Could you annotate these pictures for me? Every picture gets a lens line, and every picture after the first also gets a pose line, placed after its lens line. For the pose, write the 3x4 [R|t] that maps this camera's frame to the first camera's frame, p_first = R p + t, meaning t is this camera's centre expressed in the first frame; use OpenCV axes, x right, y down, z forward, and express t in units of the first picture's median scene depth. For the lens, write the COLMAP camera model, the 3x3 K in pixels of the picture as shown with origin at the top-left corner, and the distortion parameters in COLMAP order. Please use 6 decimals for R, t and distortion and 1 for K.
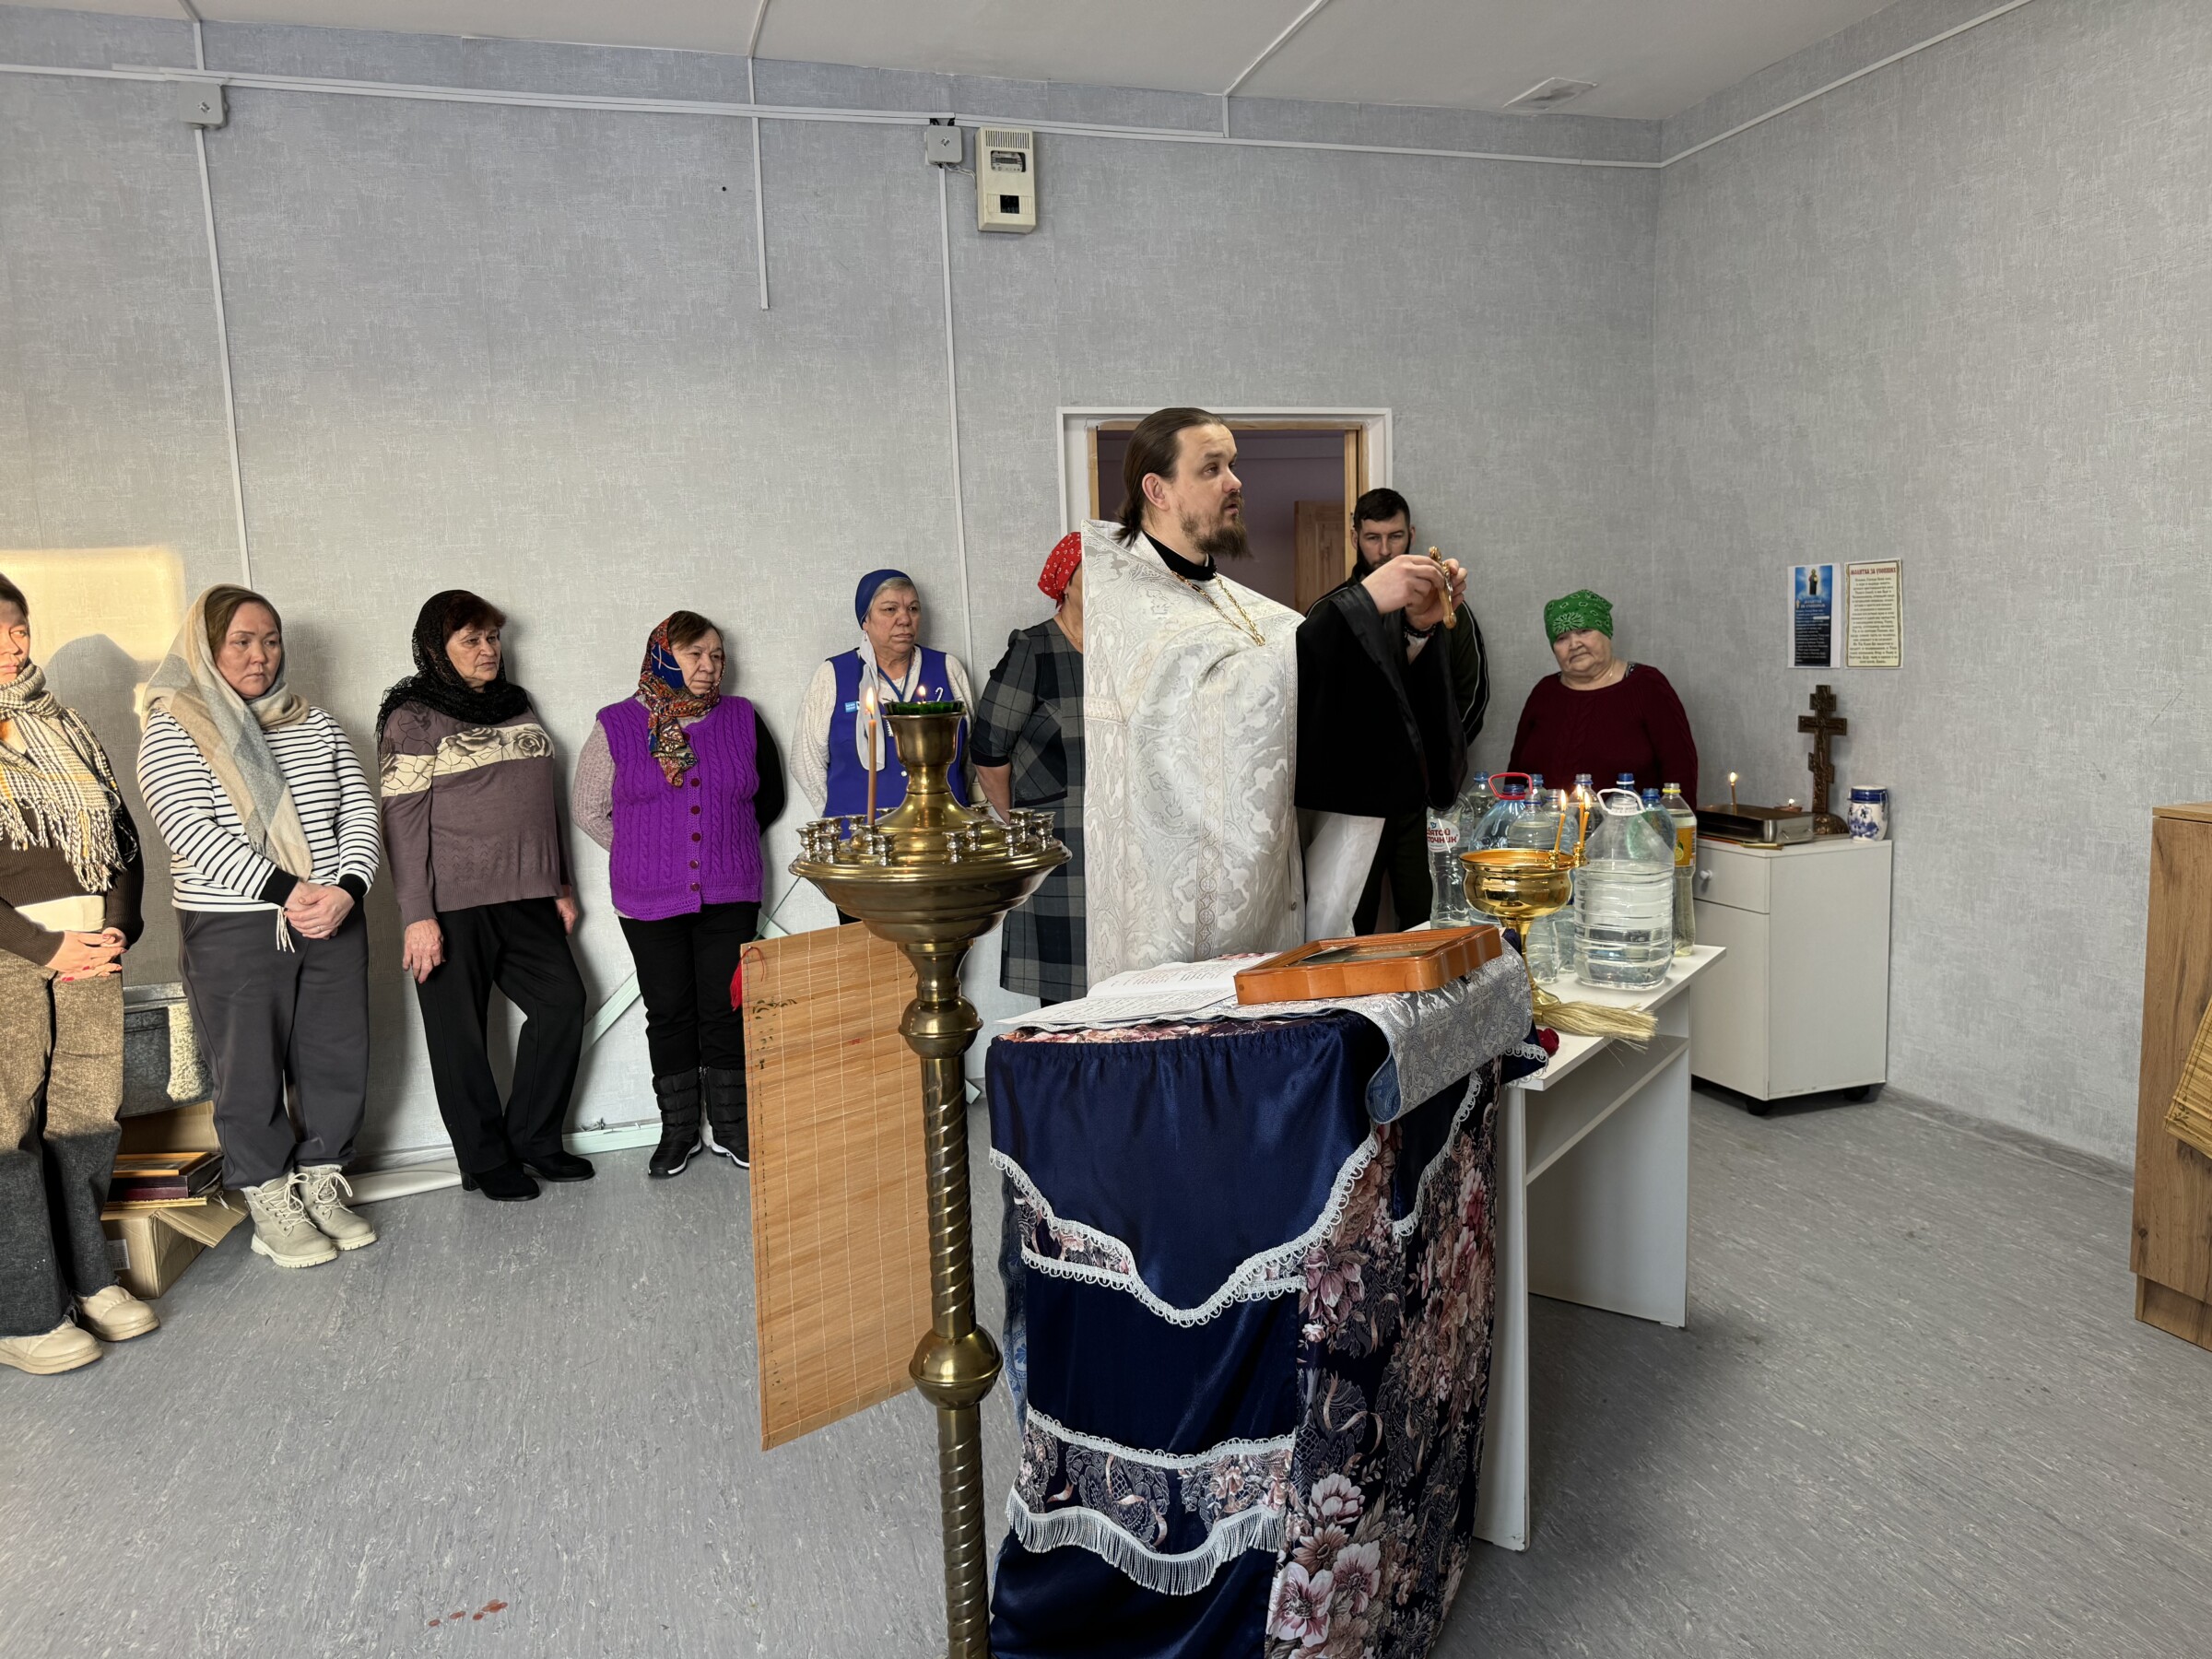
lens RADIAL K [[1560.1, 0, 1113.0], [0, 1560.1, 886.9], [0, 0, 1]] dist [0.052938, -0.087728]
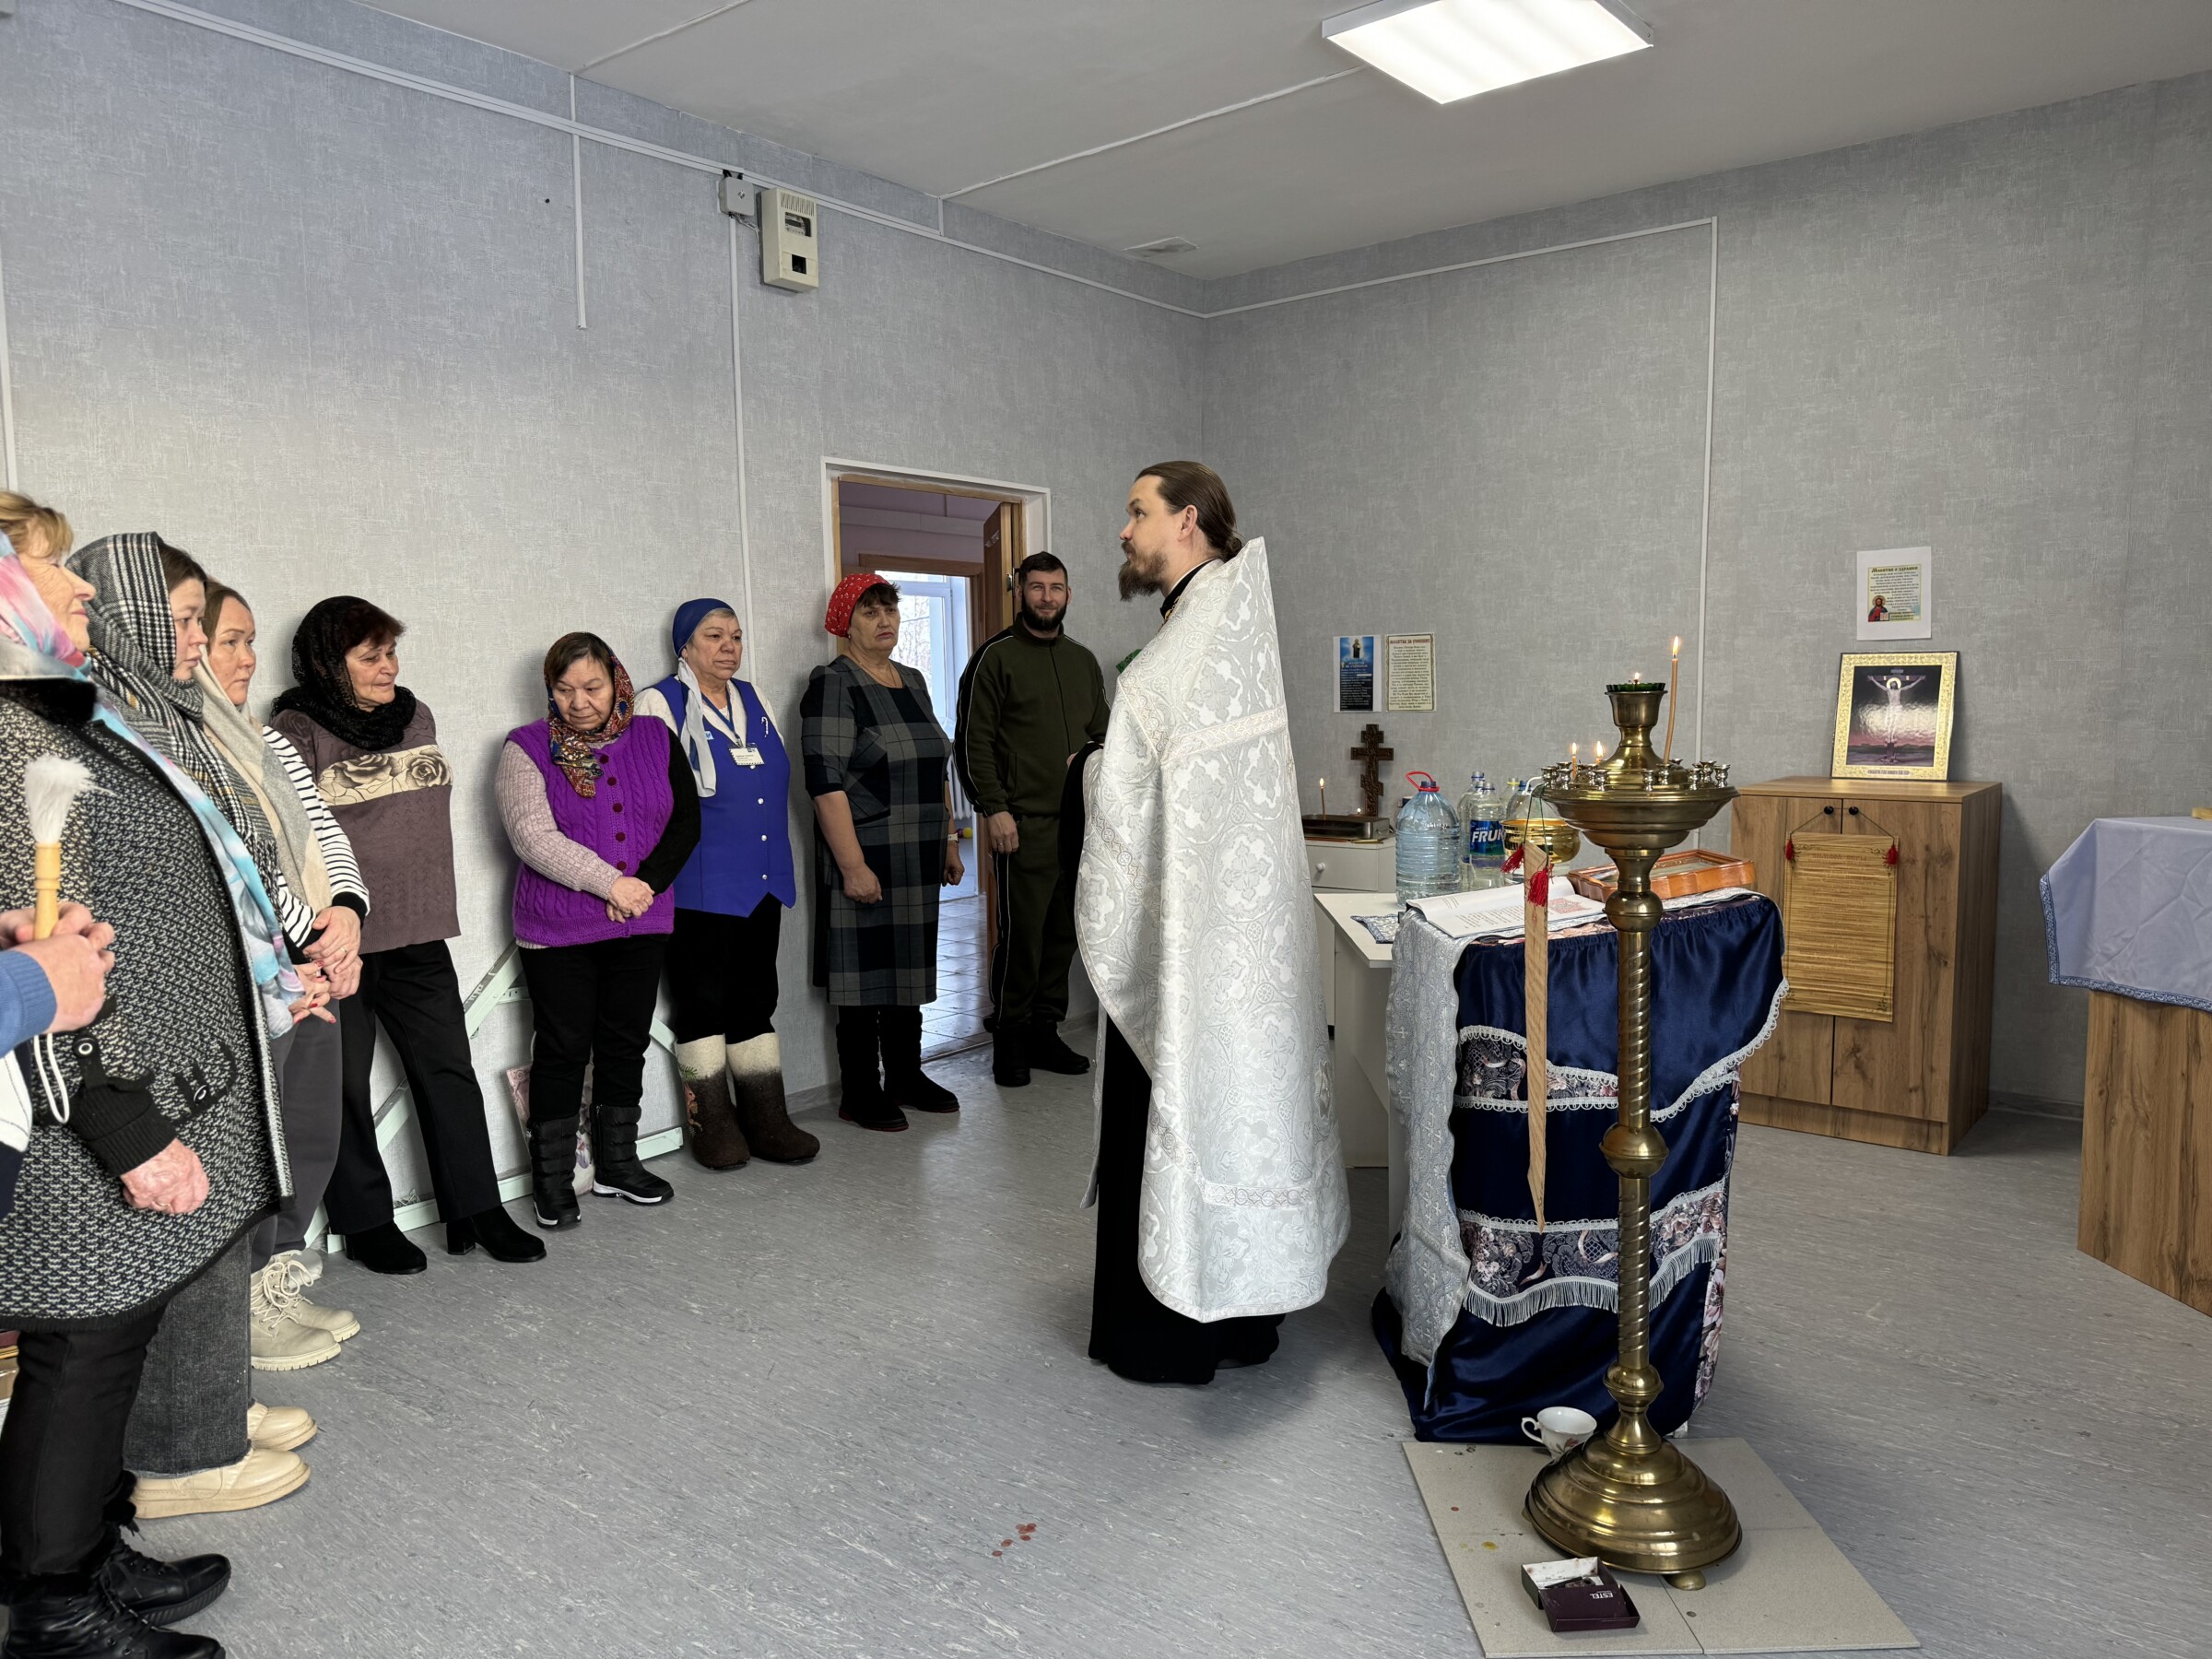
lens RADIAL K [[1556.4, 0, 1106.6], [0, 1556.4, 904.8], [0, 0, 1]] dist [0.027556, -0.040111]
pose [[0.828487, -0.054995, 0.557301, -0.526026], [0.073303, 0.997254, -0.010563, 0.024976], [-0.555190, 0.049603, 0.830243, 0.028821]]
